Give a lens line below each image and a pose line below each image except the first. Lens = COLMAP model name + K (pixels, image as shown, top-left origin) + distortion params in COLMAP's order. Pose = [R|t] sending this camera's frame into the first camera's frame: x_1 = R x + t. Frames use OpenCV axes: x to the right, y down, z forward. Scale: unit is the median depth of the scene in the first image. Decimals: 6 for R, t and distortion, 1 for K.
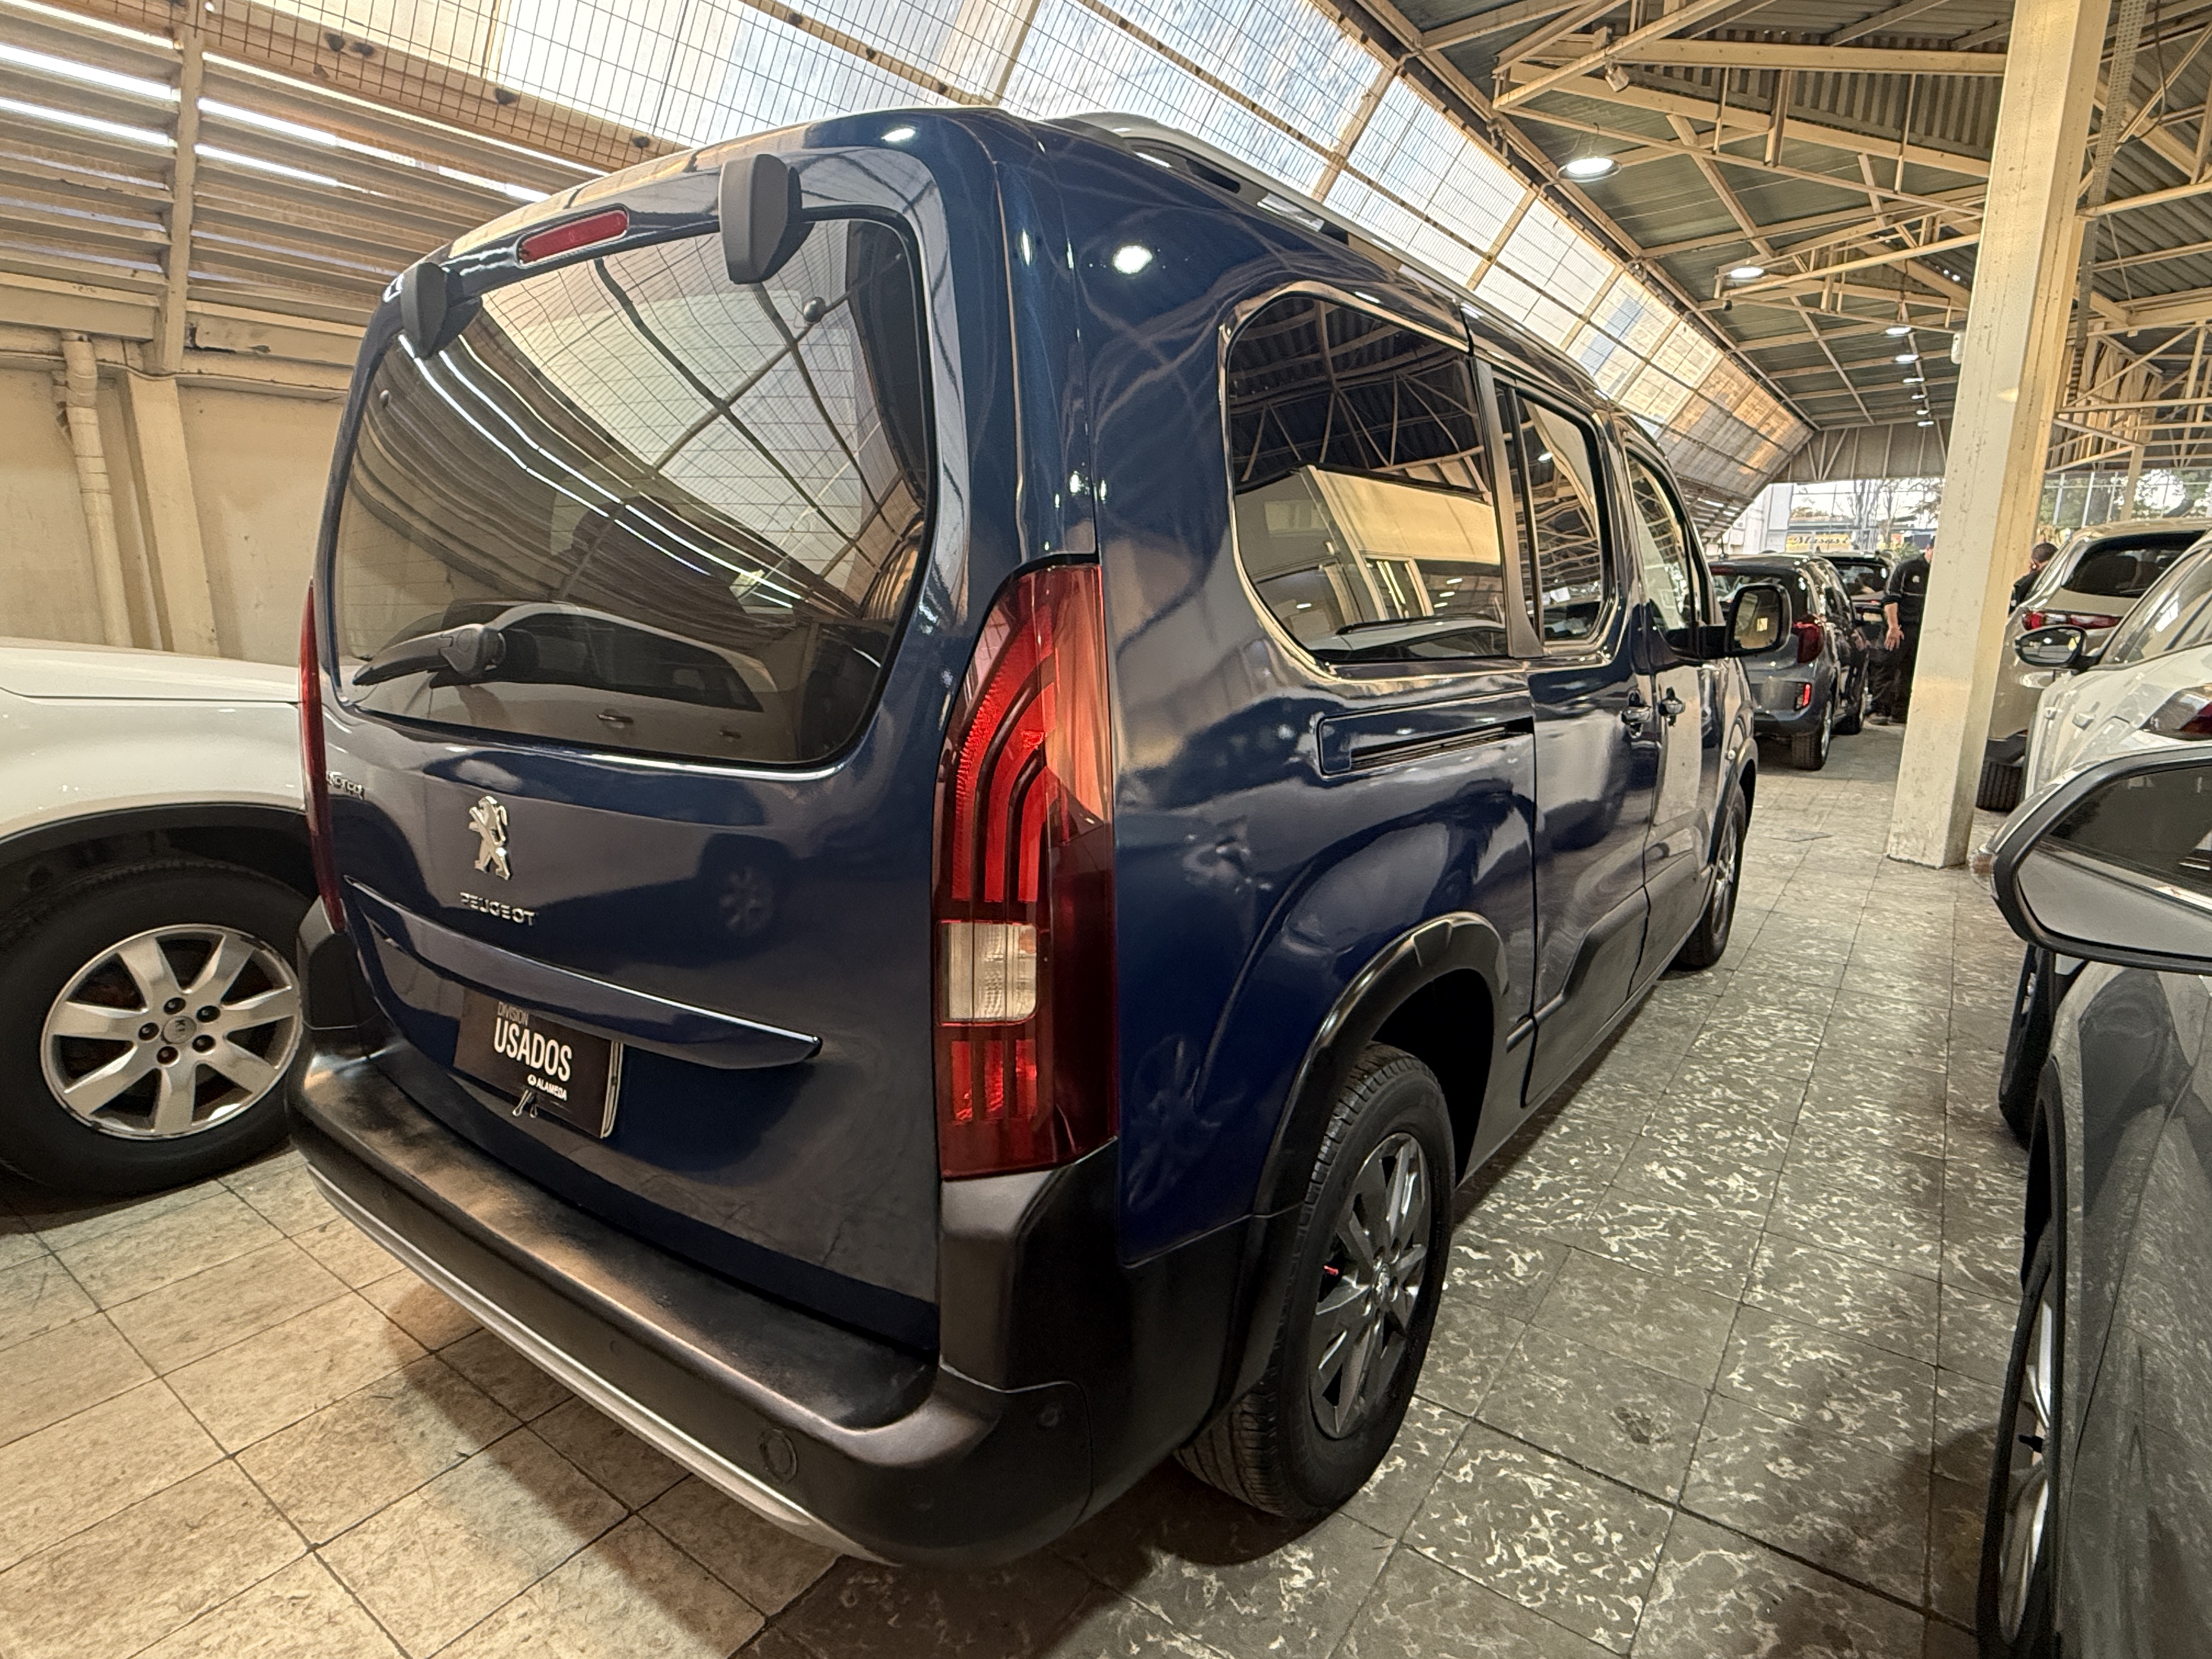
lens RADIAL K [[1161.0, 0, 1083.1], [0, 1161.0, 817.1], [0, 0, 1]] dist [-0.003659, 0.001342]
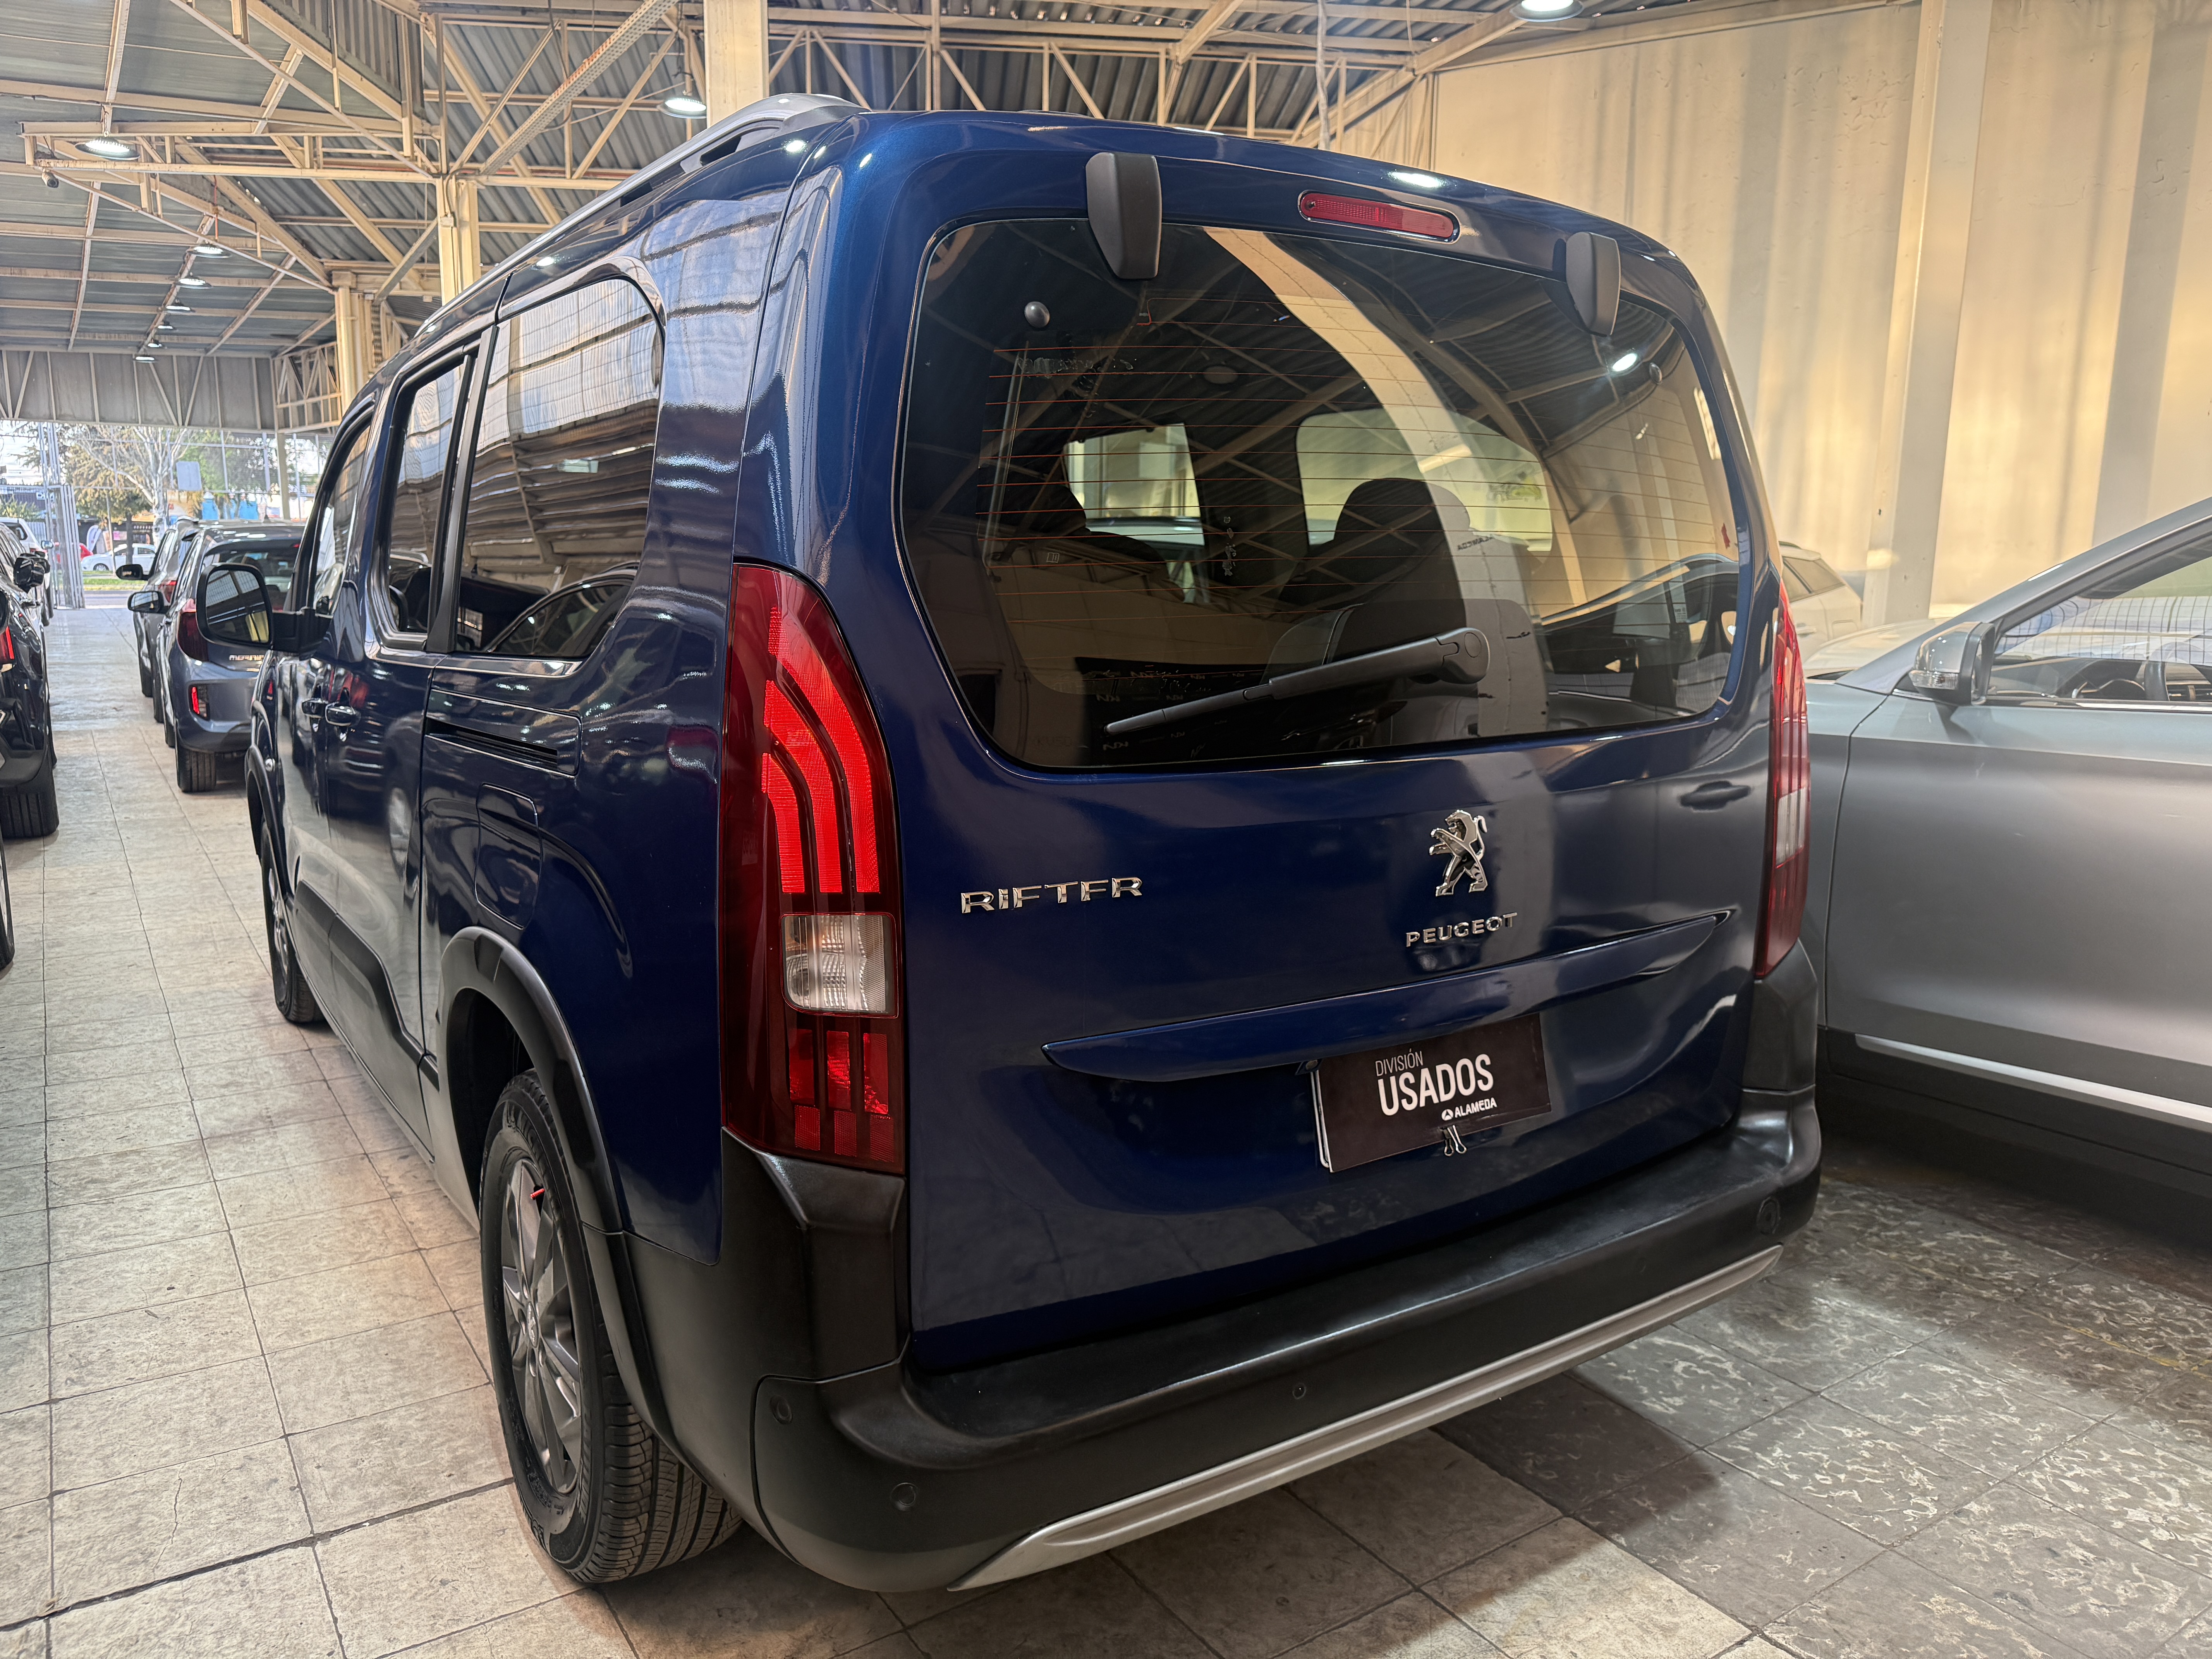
lens RADIAL K [[1578.5, 0, 1106.2], [0, 1578.5, 833.4], [0, 0, 1]] dist [-0.008855, -0.006975]
pose [[0.331223, -0.159884, 0.929908, -0.302374], [0.182597, 0.977770, 0.103074, -0.029863], [-0.925716, 0.135659, 0.353054, 0.140694]]
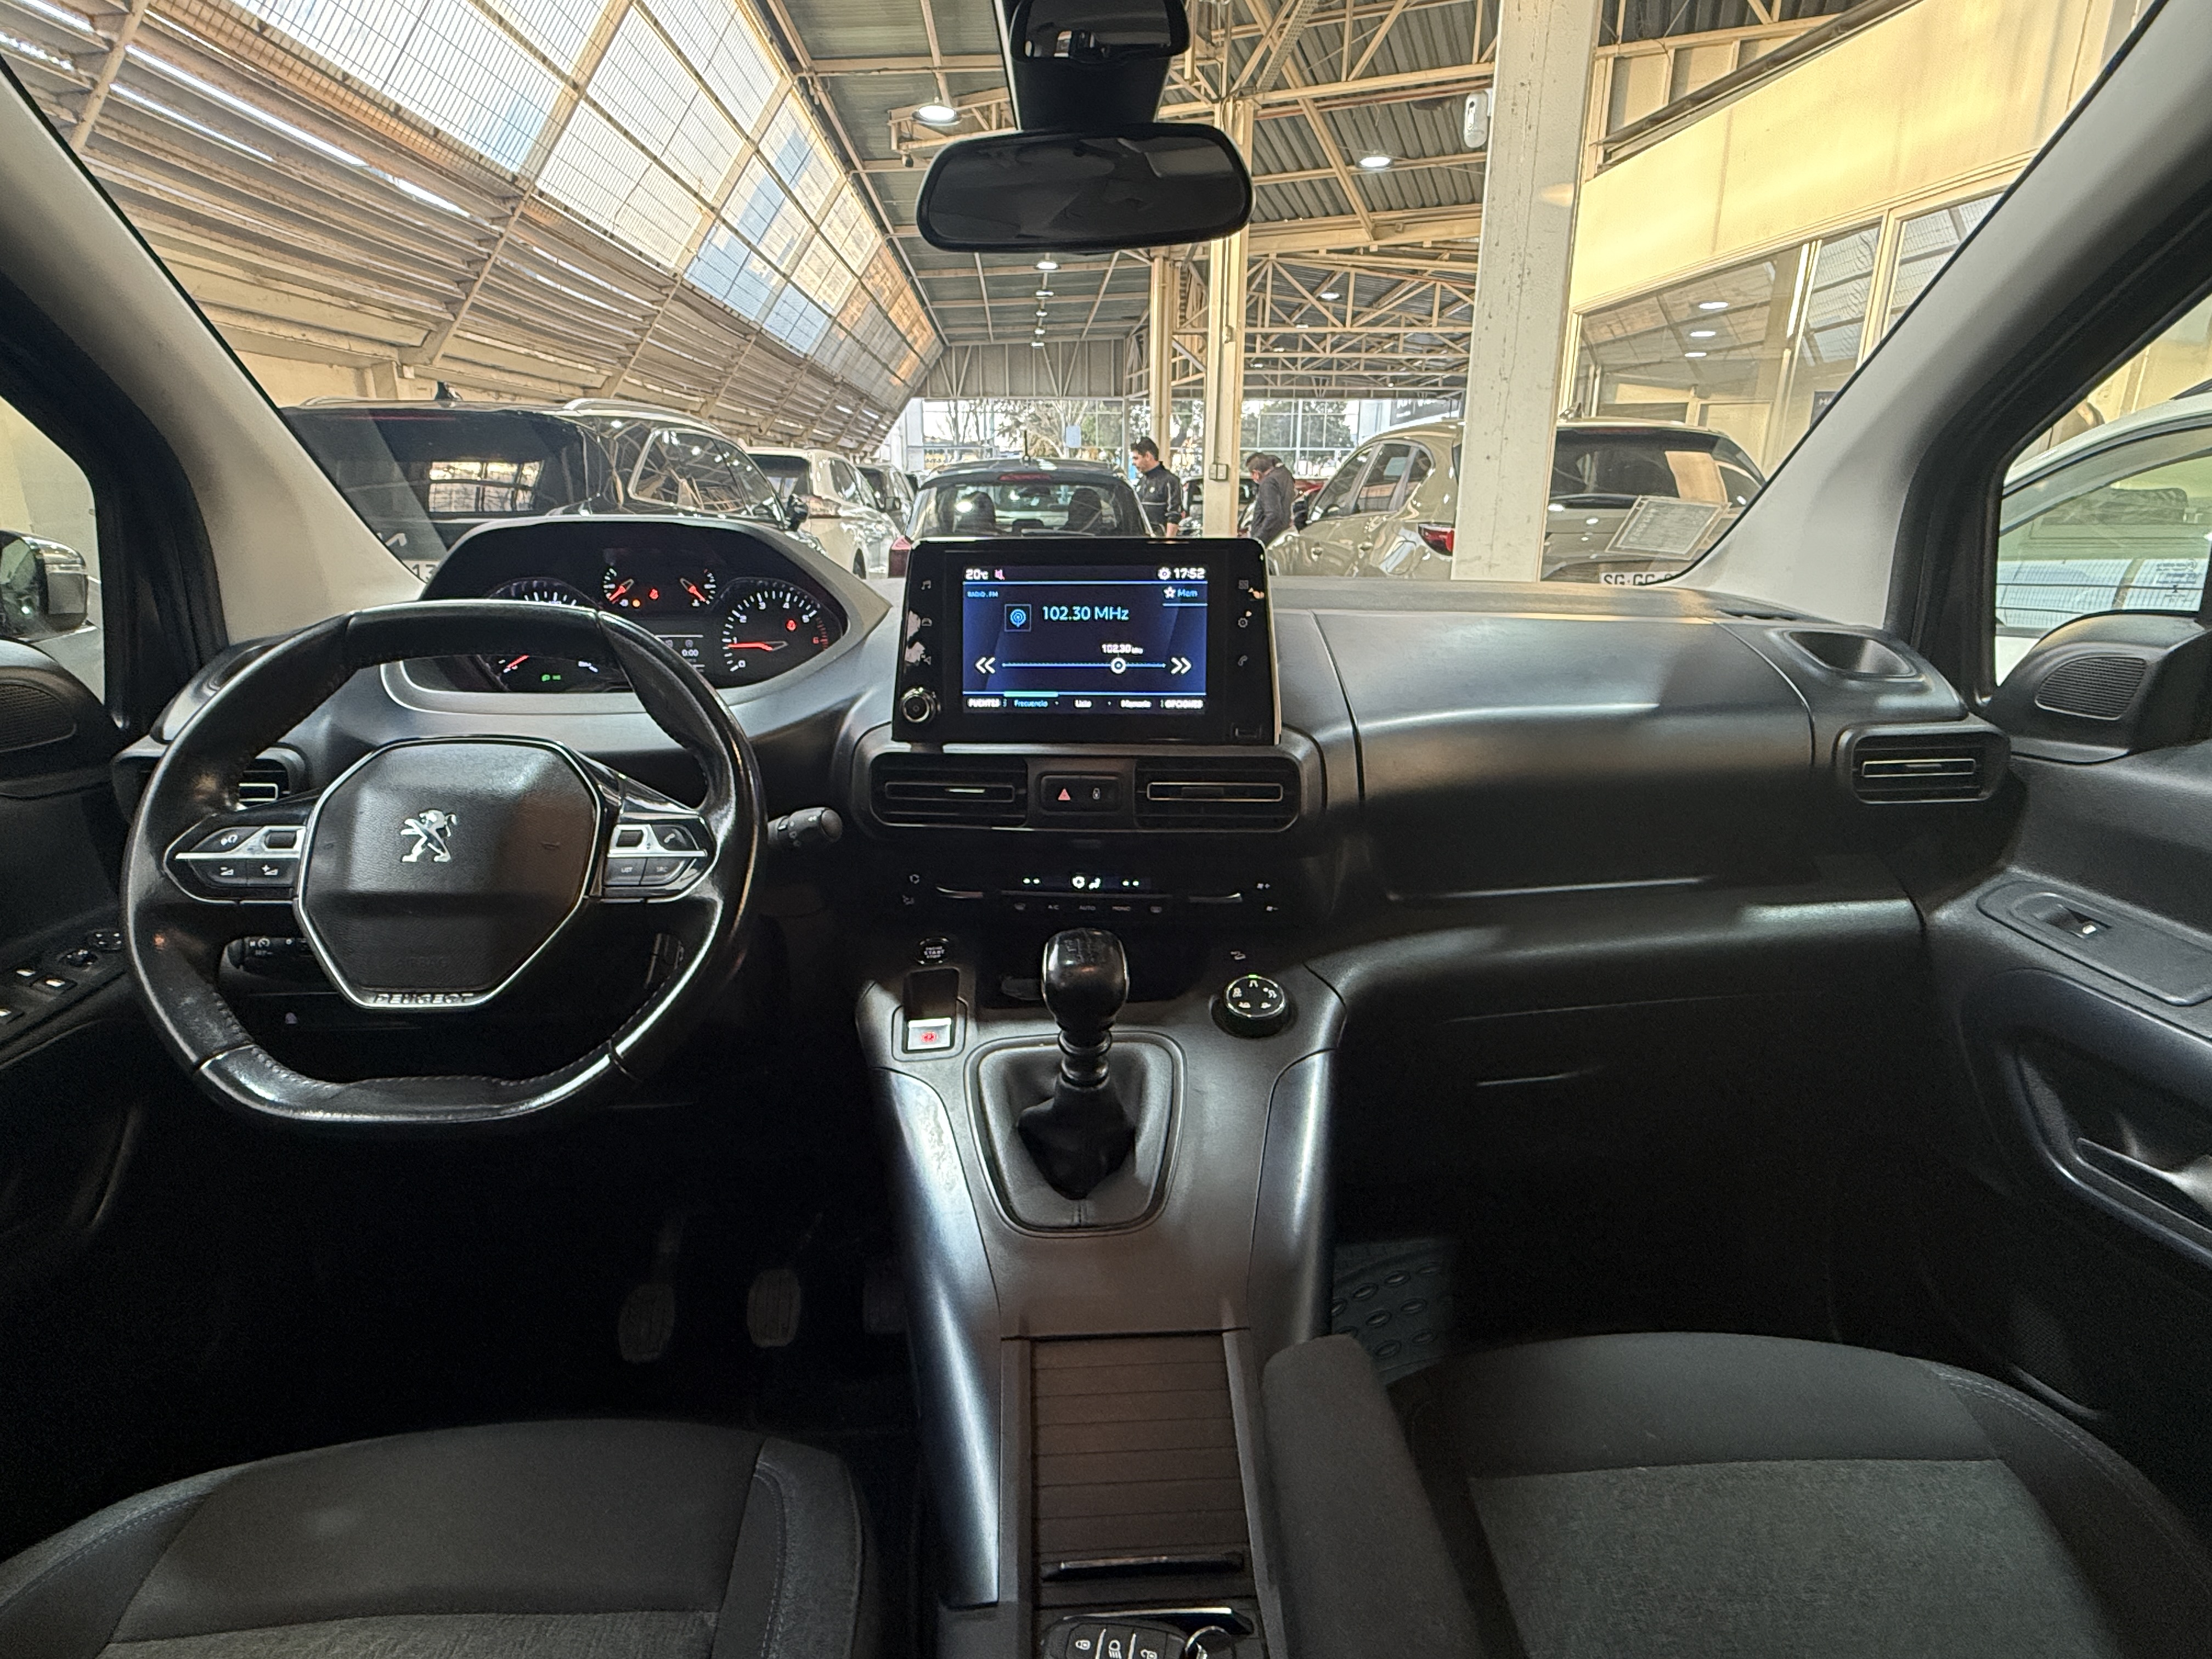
lens RADIAL K [[1161.0, 0, 1076.9], [0, 1161.0, 857.7], [0, 0, 1]] dist [-0.003659, 0.001342]
pose [[0.774032, -0.184650, 0.605623, 0.064334], [0.123590, 0.982192, 0.141506, -0.067059], [-0.620967, -0.034681, 0.783069, 0.358742]]
